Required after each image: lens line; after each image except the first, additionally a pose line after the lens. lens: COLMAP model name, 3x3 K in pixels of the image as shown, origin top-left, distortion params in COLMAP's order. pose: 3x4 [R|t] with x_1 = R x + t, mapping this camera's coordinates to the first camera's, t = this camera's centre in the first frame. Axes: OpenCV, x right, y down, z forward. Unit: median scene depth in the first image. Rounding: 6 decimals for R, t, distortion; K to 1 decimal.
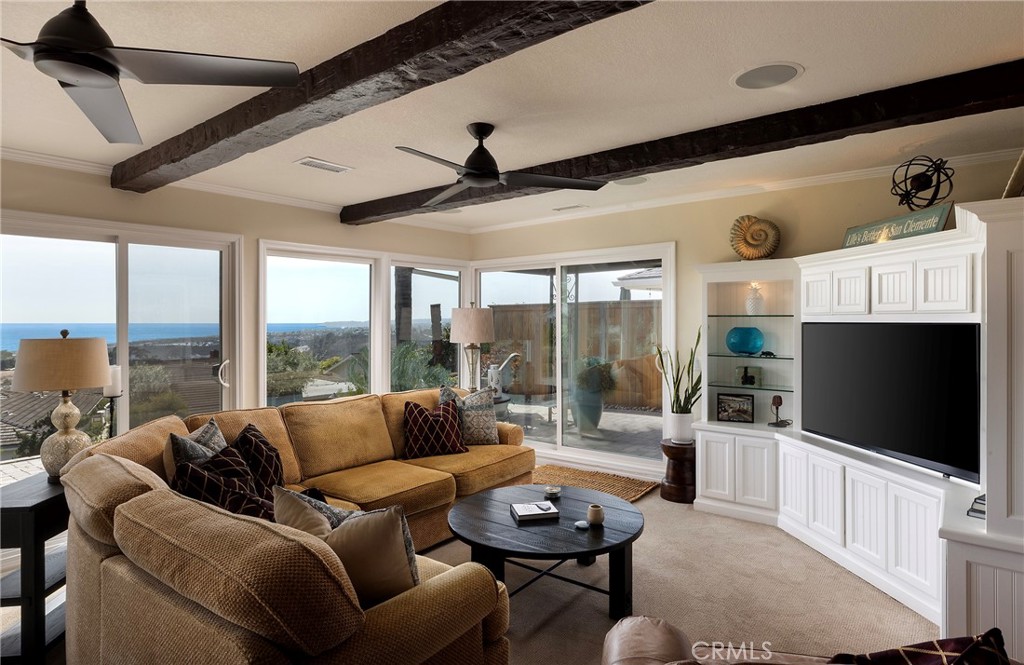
lens RADIAL K [[560.4, 0, 531.0], [0, 560.4, 313.3], [0, 0, 1]] dist [-0.005832, 0.001610]
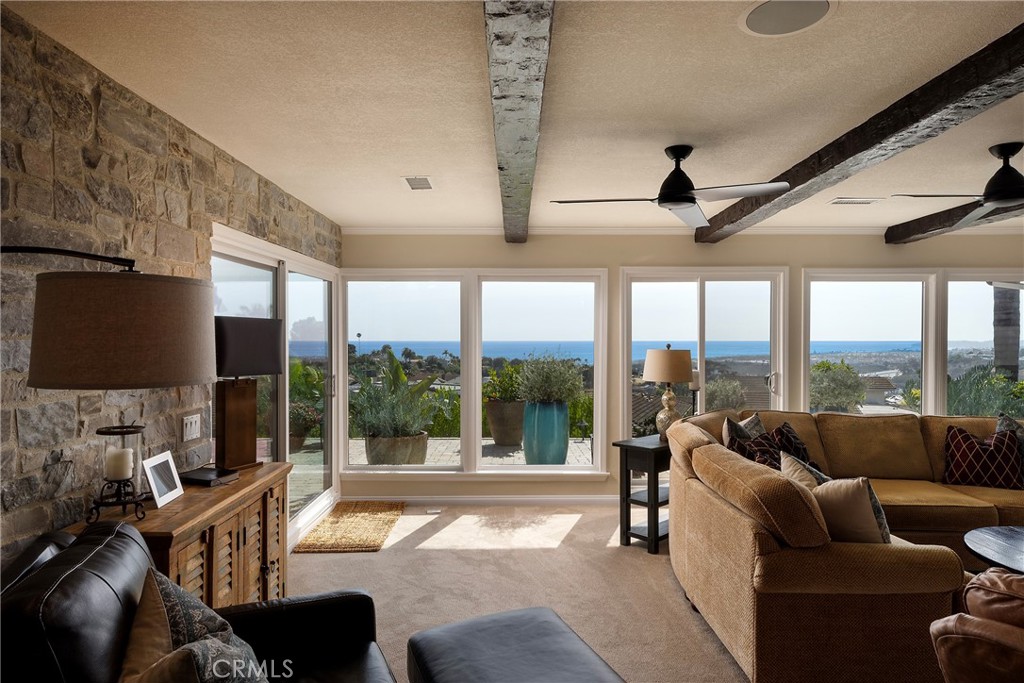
lens RADIAL K [[629.0, 0, 511.7], [0, 629.0, 337.8], [0, 0, 1]] dist [-0.002288, -0.000581]
pose [[0.594860, 0.009680, -0.803771, 0.227843], [0.000273, 0.999925, 0.012245, -0.007926], [0.803829, -0.007504, 0.594812, -0.286378]]
